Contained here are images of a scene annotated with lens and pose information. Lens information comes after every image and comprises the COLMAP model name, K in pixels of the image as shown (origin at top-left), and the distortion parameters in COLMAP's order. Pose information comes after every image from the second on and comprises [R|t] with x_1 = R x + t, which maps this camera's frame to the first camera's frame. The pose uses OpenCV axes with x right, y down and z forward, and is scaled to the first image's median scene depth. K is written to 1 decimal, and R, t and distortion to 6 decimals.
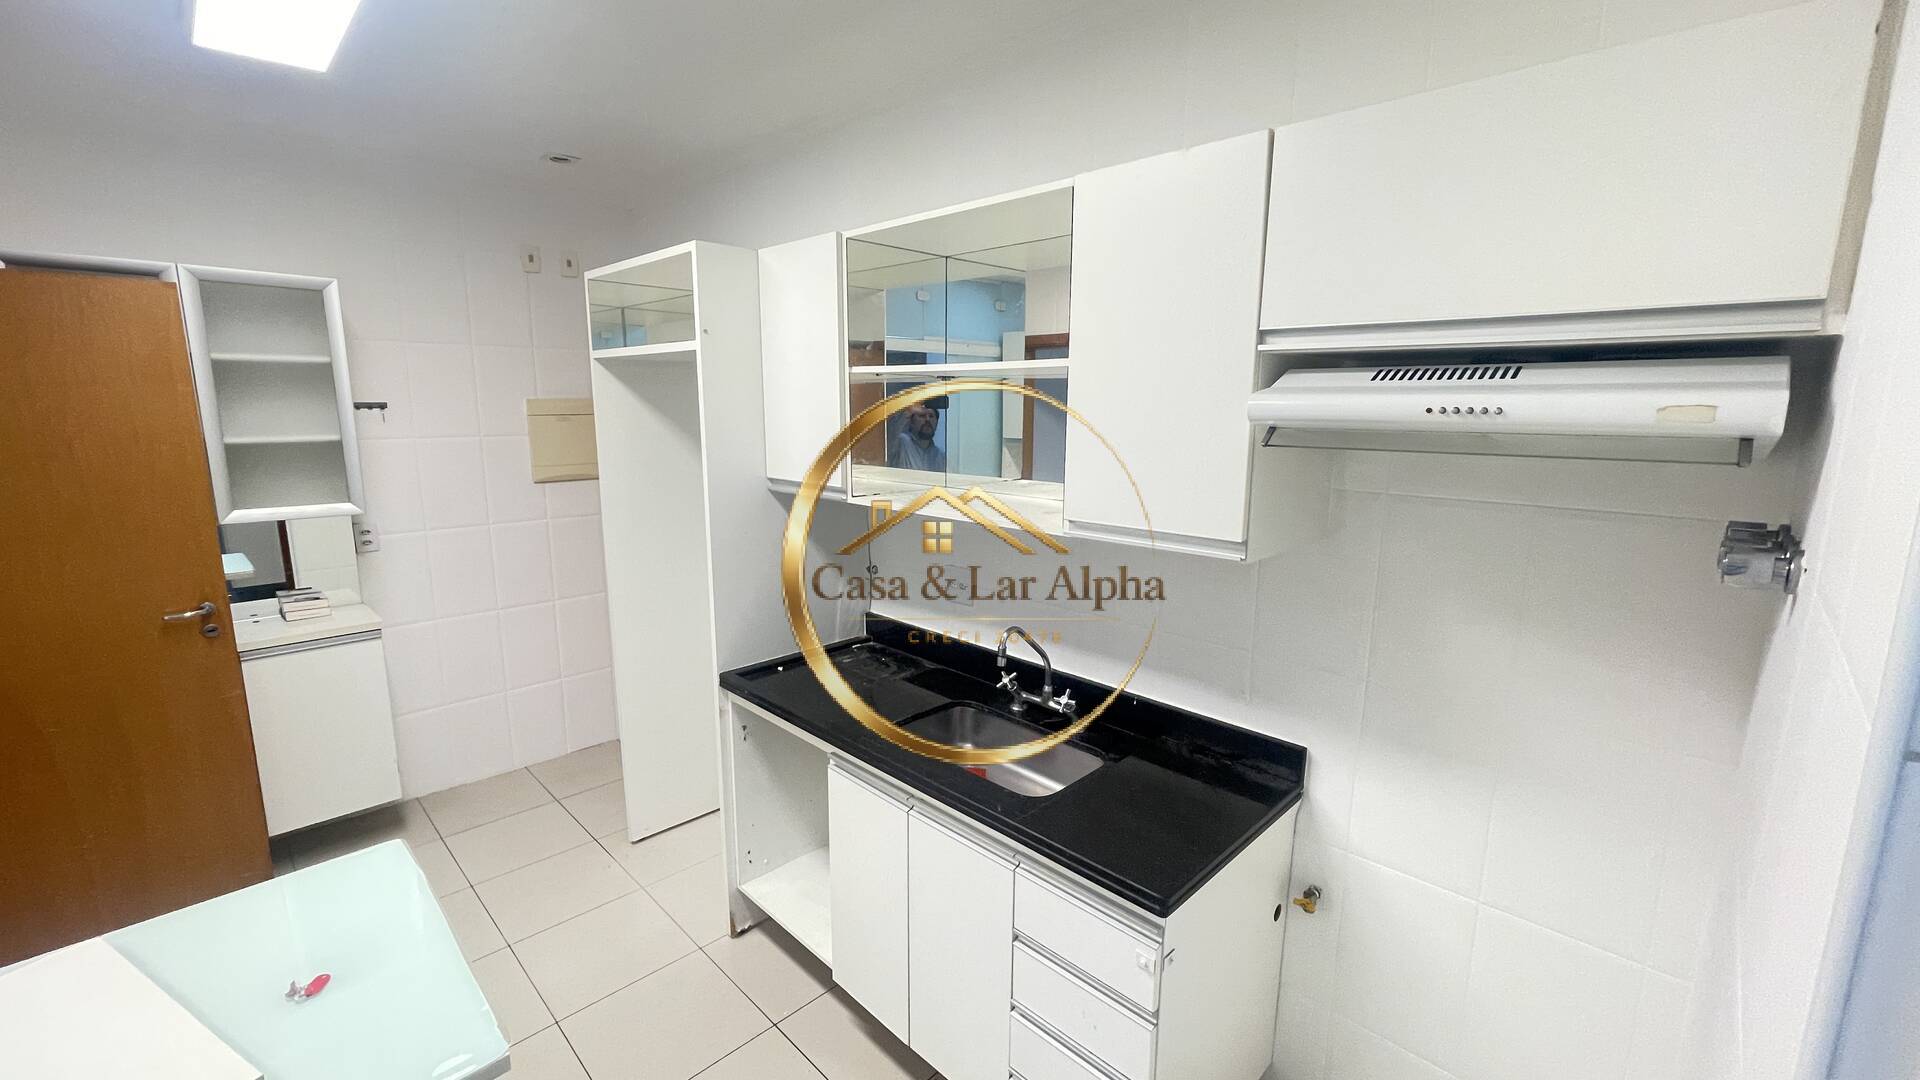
lens RADIAL K [[776.5, 0, 961.6], [0, 776.5, 539.5], [0, 0, 1]] dist [-0.008577, 0.000128]
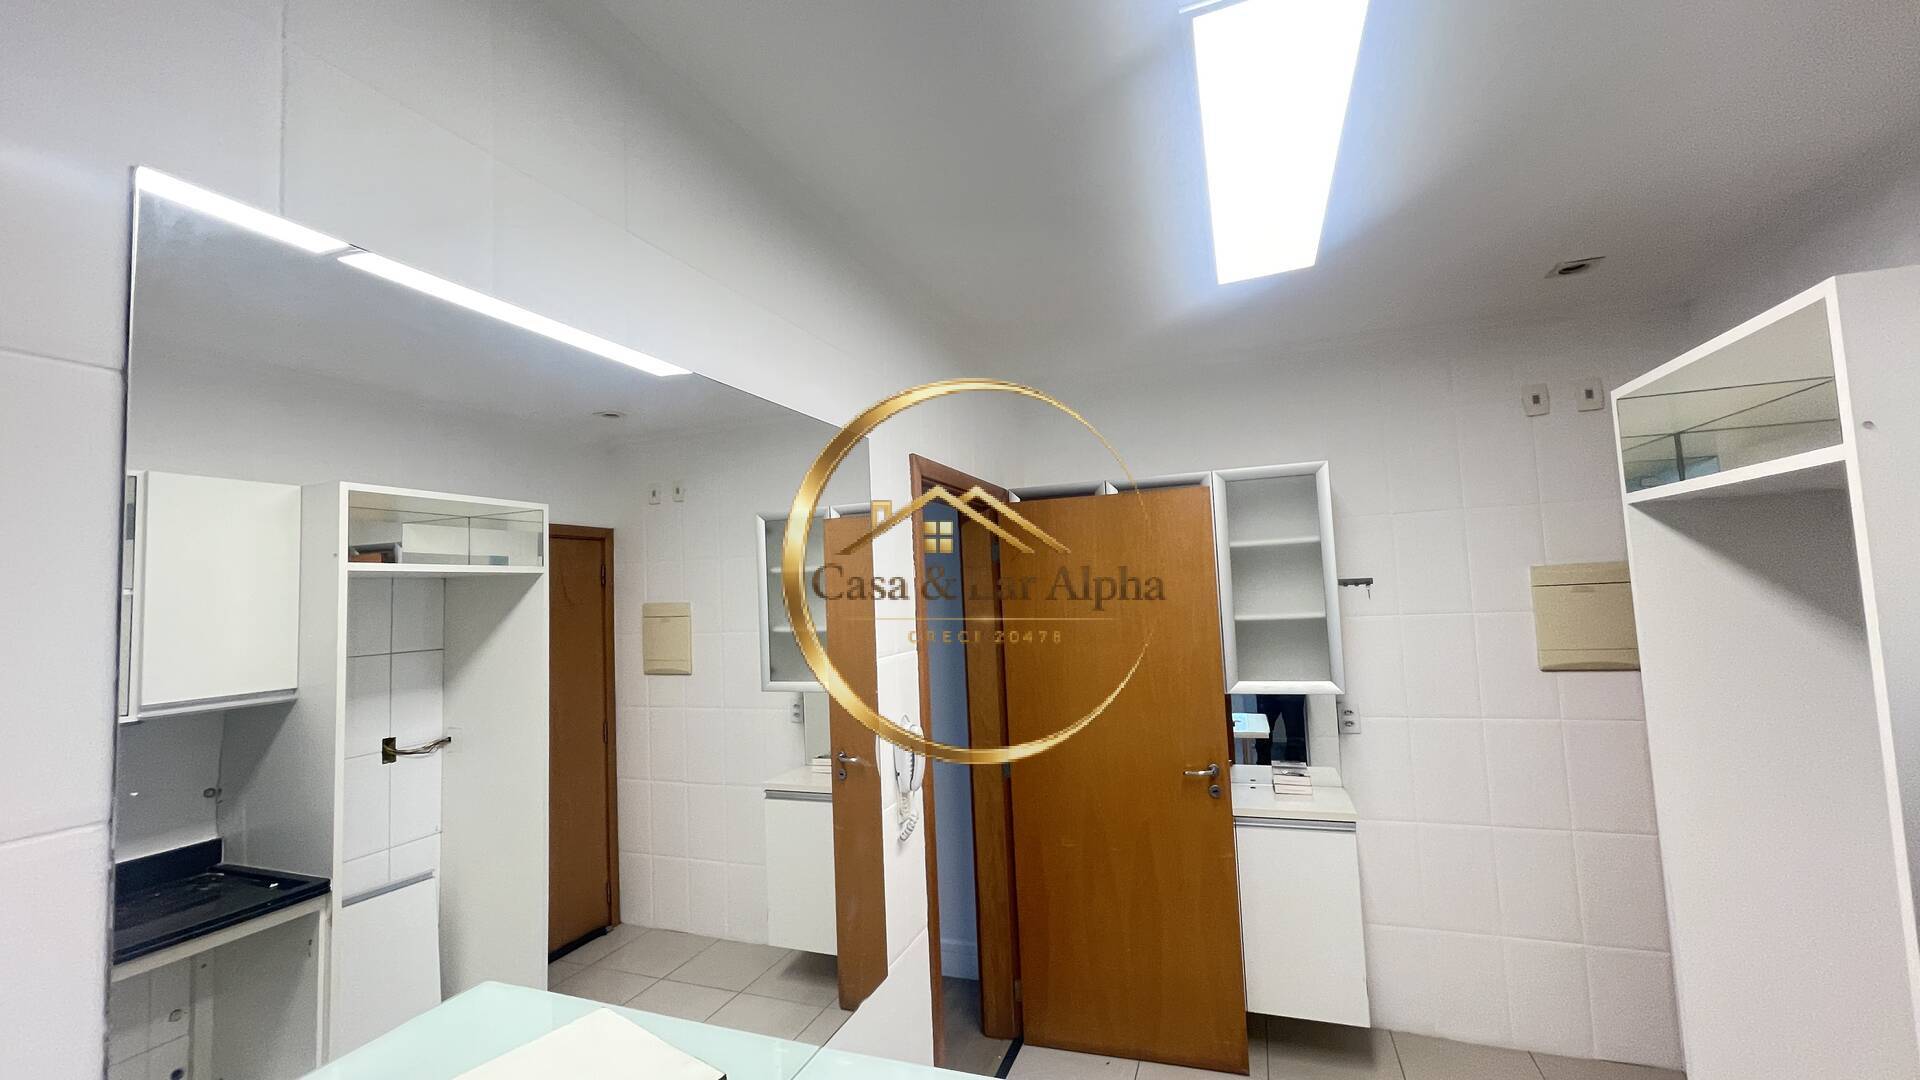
lens RADIAL K [[771.8, 0, 960.0], [0, 771.8, 540.0], [0, 0, 1]] dist [-0.016142, 0.009383]
pose [[0.400504, -0.091010, -0.911764, -0.081816], [-0.112797, 0.982590, -0.147627, -0.027680], [0.909326, 0.161970, 0.383266, 0.178270]]
